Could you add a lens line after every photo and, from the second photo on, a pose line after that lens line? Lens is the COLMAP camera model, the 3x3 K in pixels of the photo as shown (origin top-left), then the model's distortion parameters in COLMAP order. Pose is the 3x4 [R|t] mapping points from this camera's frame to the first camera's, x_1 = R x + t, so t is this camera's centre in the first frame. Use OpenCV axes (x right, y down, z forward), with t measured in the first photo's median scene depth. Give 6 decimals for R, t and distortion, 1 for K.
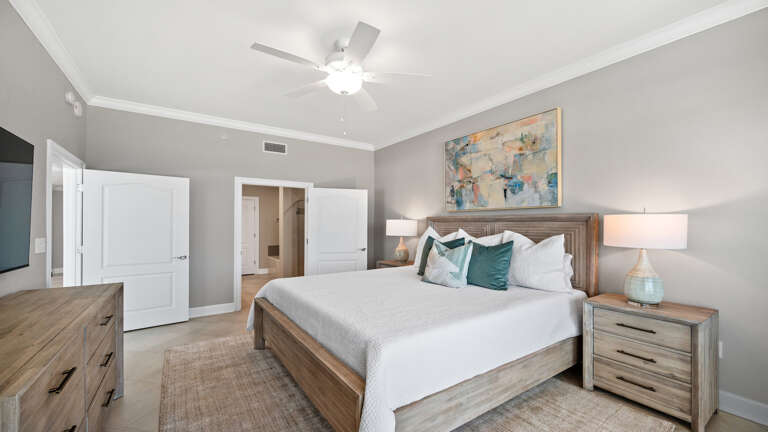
lens RADIAL K [[303.4, 0, 387.5], [0, 303.4, 220.6], [0, 0, 1]] dist [0.001925, -0.000034]
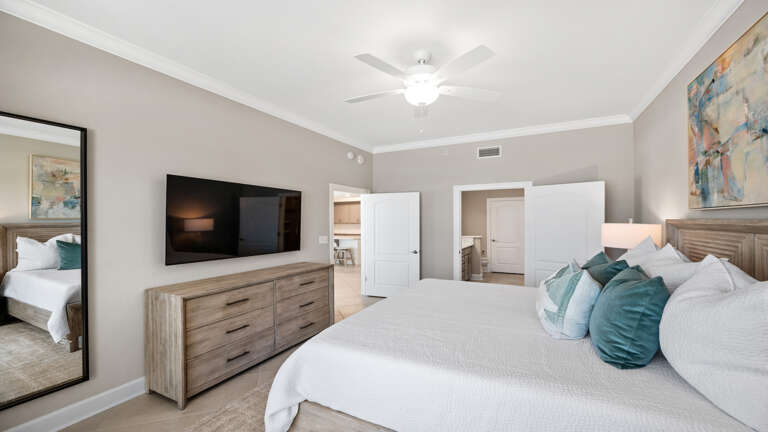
lens RADIAL K [[303.4, 0, 387.8], [0, 303.4, 215.1], [0, 0, 1]] dist [0.001925, -0.000034]
pose [[0.479436, -0.021342, -0.877317, 0.434884], [0.015083, 0.999757, -0.016077, -0.021218], [0.877447, -0.005524, 0.479642, 0.259313]]
